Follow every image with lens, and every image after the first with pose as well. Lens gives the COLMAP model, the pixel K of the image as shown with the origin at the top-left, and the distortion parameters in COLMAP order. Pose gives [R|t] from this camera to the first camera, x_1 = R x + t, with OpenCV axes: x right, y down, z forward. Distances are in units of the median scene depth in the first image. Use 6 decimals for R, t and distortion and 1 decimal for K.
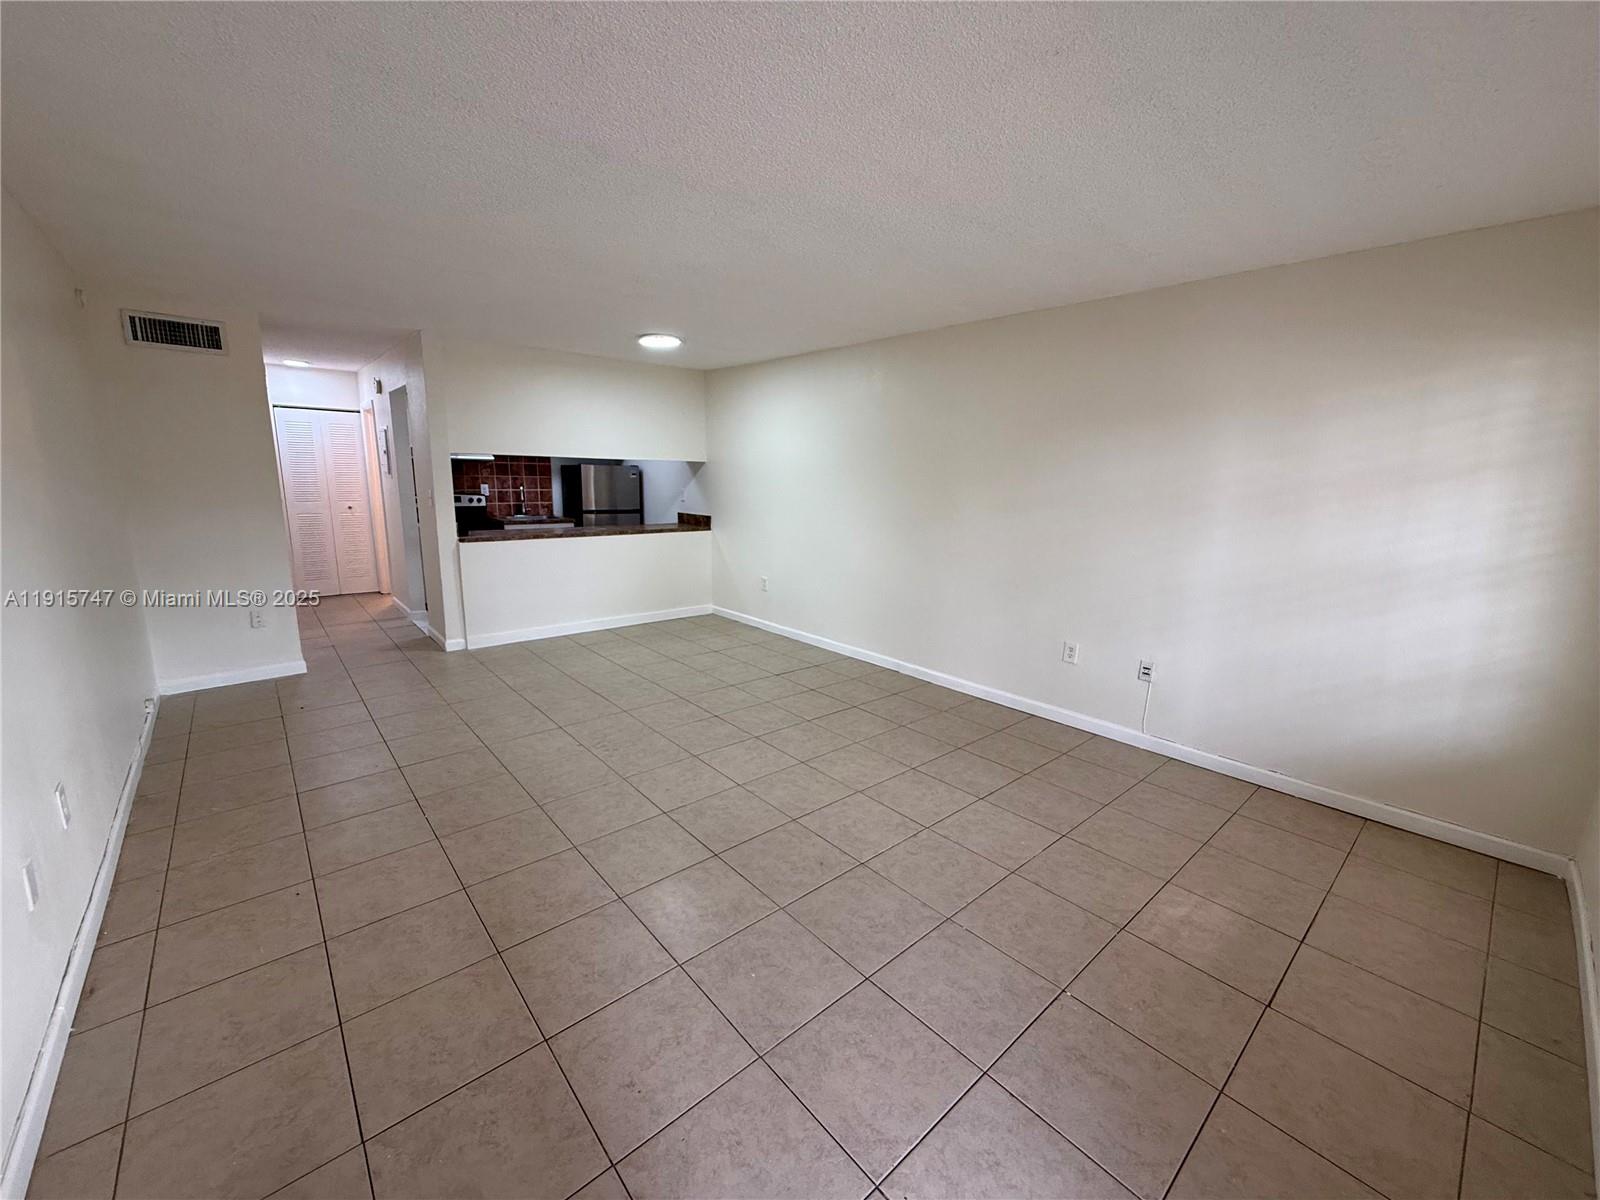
lens RADIAL K [[638.3, 0, 803.7], [0, 638.3, 600.8], [0, 0, 1]] dist [0.001898, 0.000353]
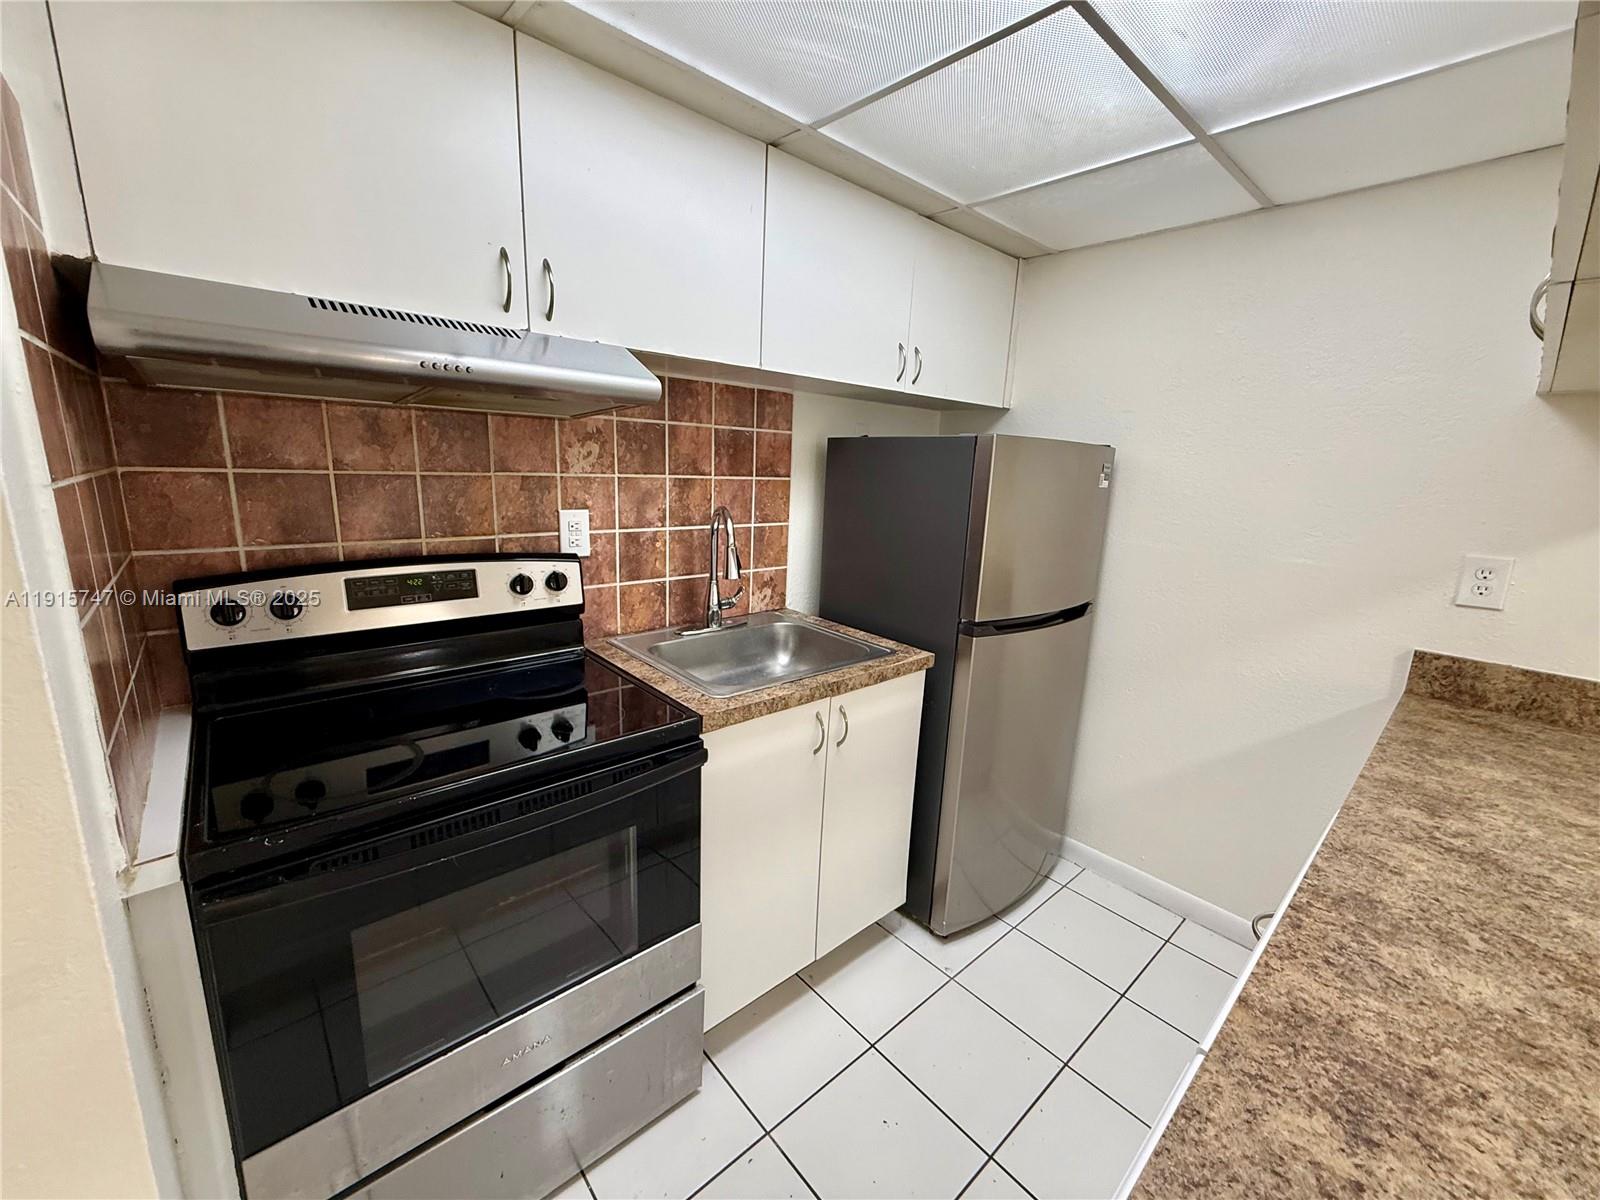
lens RADIAL K [[638.3, 0, 793.2], [0, 638.3, 598.1], [0, 0, 1]] dist [0.001898, 0.000353]
pose [[0.999758, 0.021979, 0.000062, -0.411238], [-0.021978, 0.999689, 0.011802, -0.151463], [0.000197, -0.011801, 0.999930, 0.749486]]
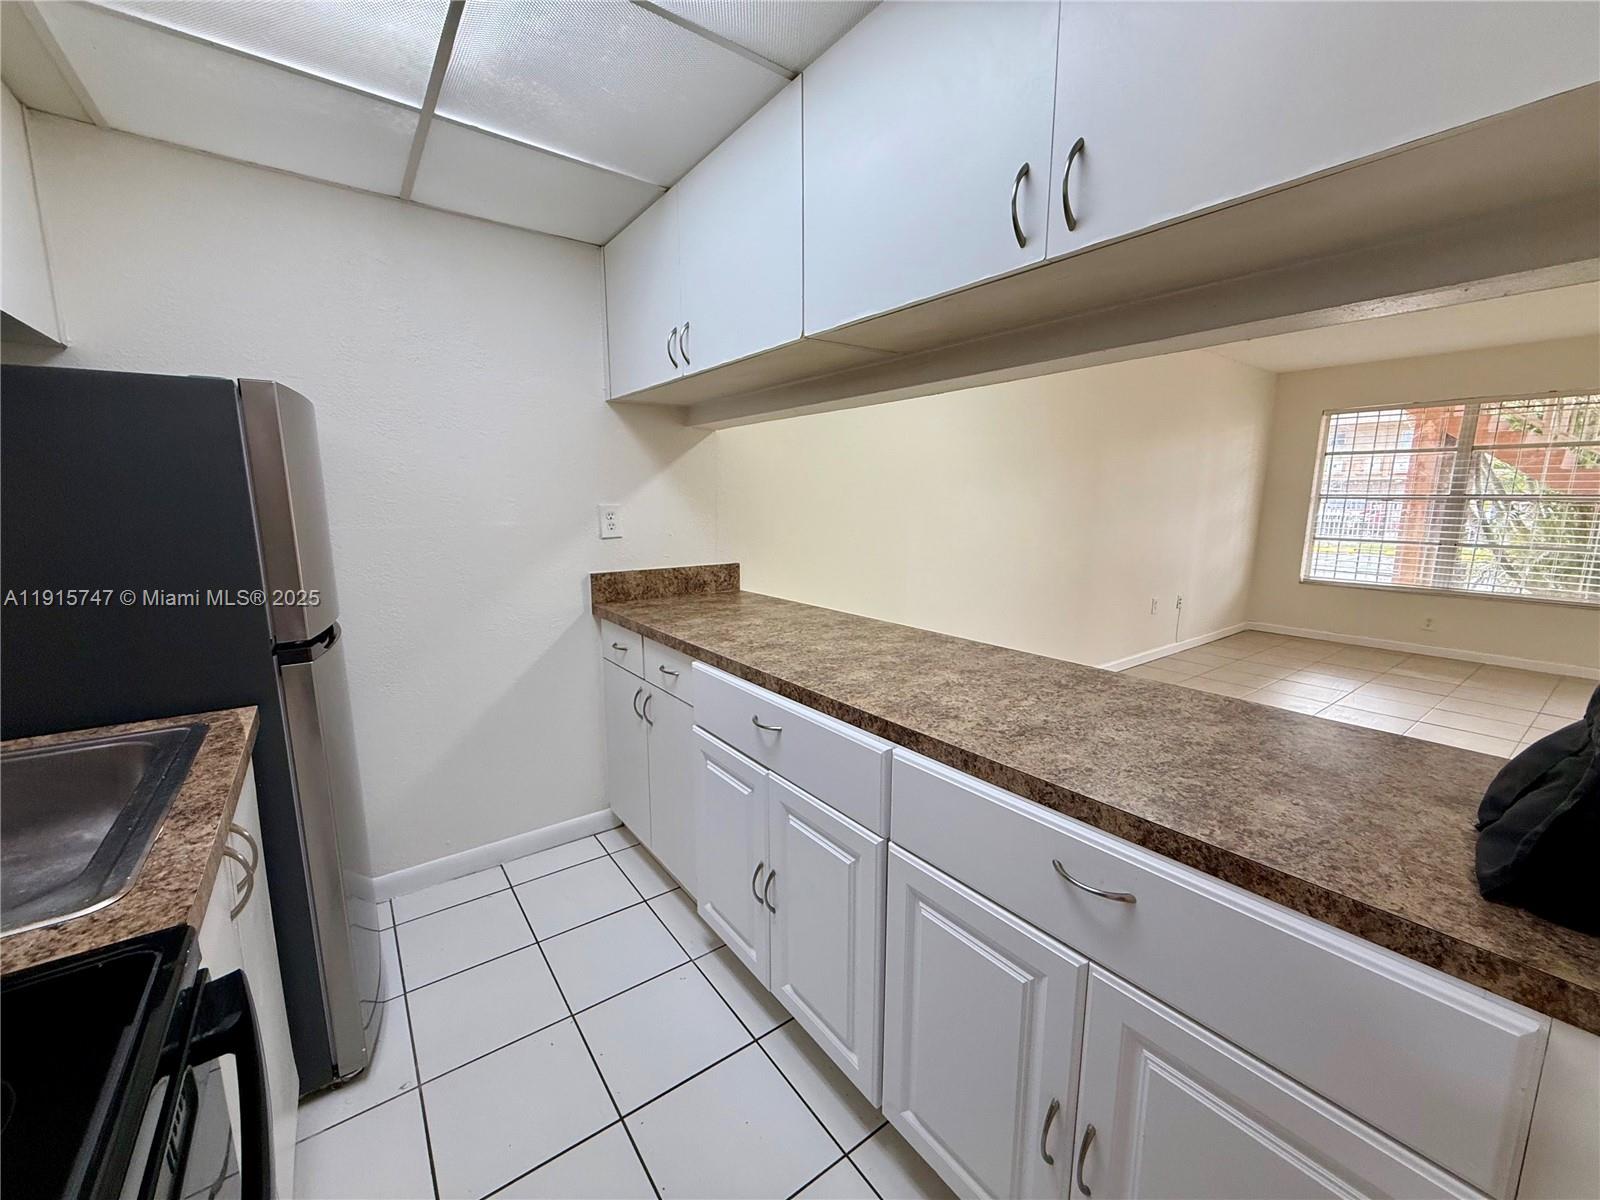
lens RADIAL K [[638.3, 0, 799.4], [0, 638.3, 597.8], [0, 0, 1]] dist [0.001898, 0.000353]
pose [[0.085879, -0.175827, 0.980668, -0.502404], [0.197724, 0.967734, 0.156193, -0.153148], [-0.976489, 0.180488, 0.117873, 0.835702]]
